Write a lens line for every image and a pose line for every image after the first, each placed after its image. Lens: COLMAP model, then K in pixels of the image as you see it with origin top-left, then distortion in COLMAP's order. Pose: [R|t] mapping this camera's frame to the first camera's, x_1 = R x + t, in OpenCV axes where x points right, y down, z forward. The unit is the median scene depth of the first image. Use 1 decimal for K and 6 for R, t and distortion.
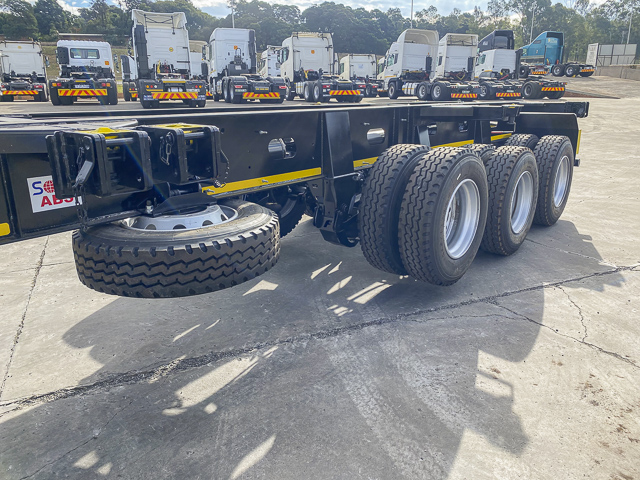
lens RADIAL K [[490.4, 0, 320.0], [0, 490.4, 240.0], [0, 0, 1]] dist [0.004067, -0.014351]
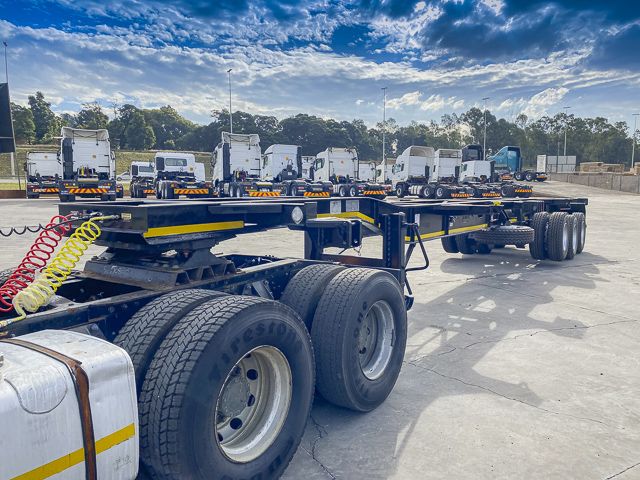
lens RADIAL K [[490.4, 0, 320.0], [0, 490.4, 240.0], [0, 0, 1]] dist [0.004067, -0.014351]
pose [[0.996755, -0.002025, 0.080474, -0.160522], [0.017515, 0.981190, -0.192250, 0.059235], [-0.078571, 0.193035, 0.978041, -0.198859]]
